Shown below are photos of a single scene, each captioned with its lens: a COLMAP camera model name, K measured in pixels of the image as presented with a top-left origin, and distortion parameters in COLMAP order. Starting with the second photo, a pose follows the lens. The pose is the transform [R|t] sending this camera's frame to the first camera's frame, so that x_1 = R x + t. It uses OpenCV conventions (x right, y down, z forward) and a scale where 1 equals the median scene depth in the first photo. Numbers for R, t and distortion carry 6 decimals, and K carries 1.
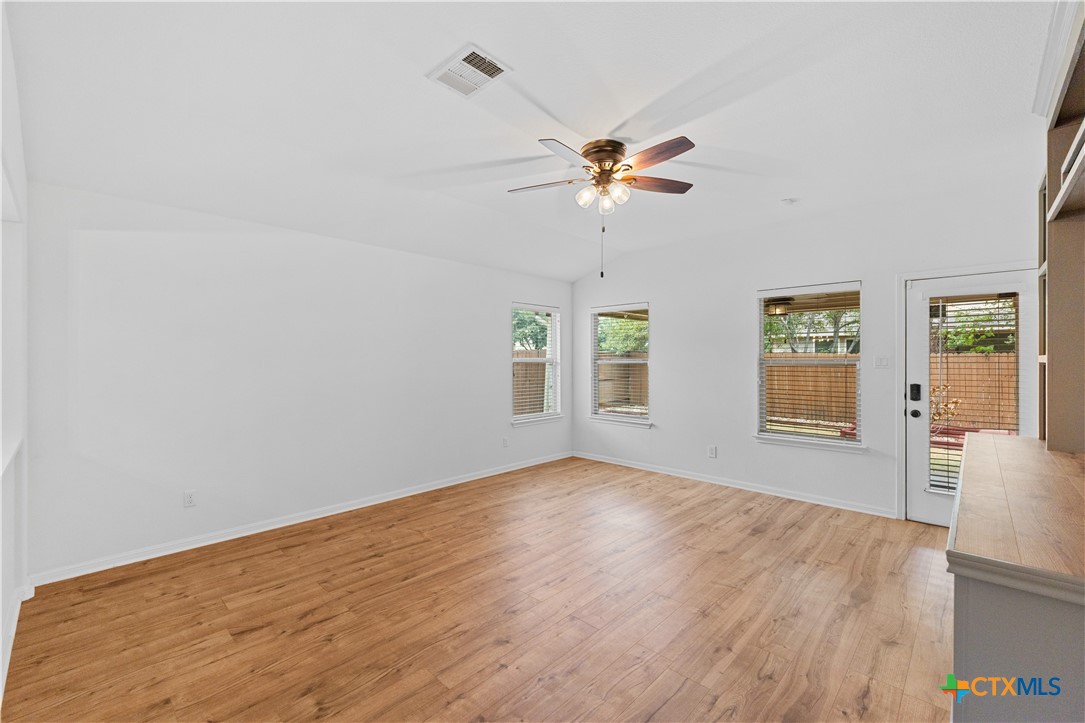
lens RADIAL K [[446.3, 0, 553.3], [0, 446.3, 357.3], [0, 0, 1]] dist [0.009138, -0.002385]
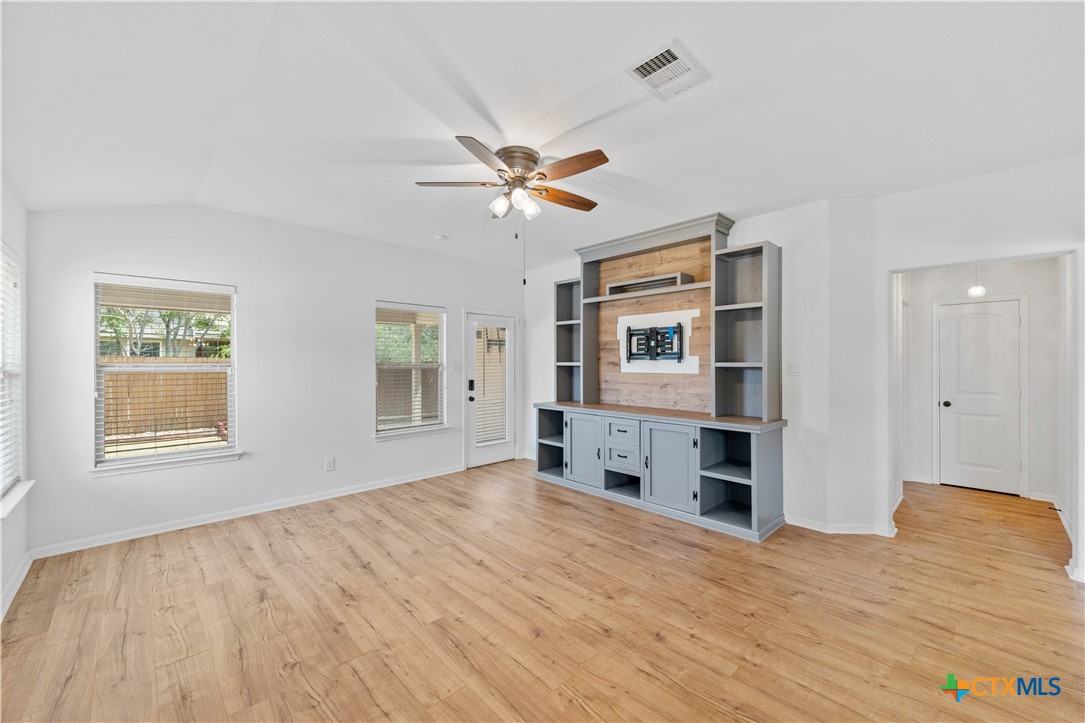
lens RADIAL K [[420.5, 0, 522.3], [0, 420.5, 364.5], [0, 0, 1]] dist [0.008819, -0.001887]
pose [[0.094648, -0.007183, 0.995485, -0.716578], [-0.002220, 0.999970, 0.007427, -0.005724], [-0.995508, -0.002913, 0.094630, 0.782560]]
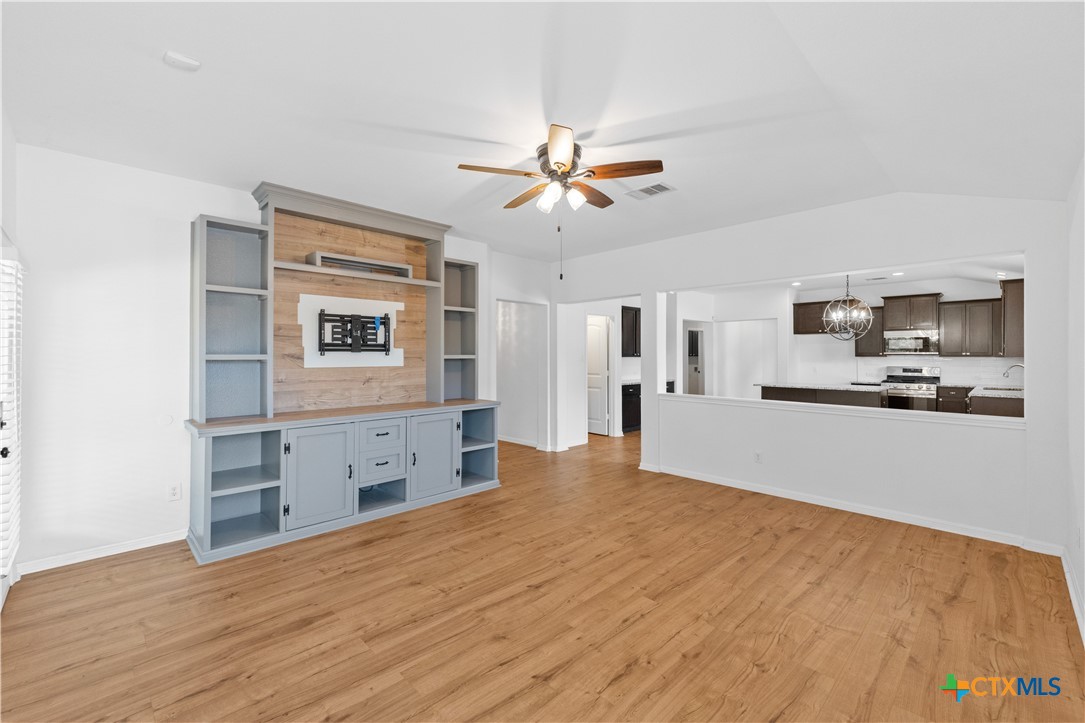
lens RADIAL K [[469.7, 0, 541.6], [0, 469.7, 355.0], [0, 0, 1]] dist [0.008862, -0.001679]
pose [[-0.998485, -0.001504, 0.054999, 0.081875], [-0.001635, 0.999996, -0.002327, -0.000272], [-0.054995, -0.002414, -0.998484, 1.791194]]
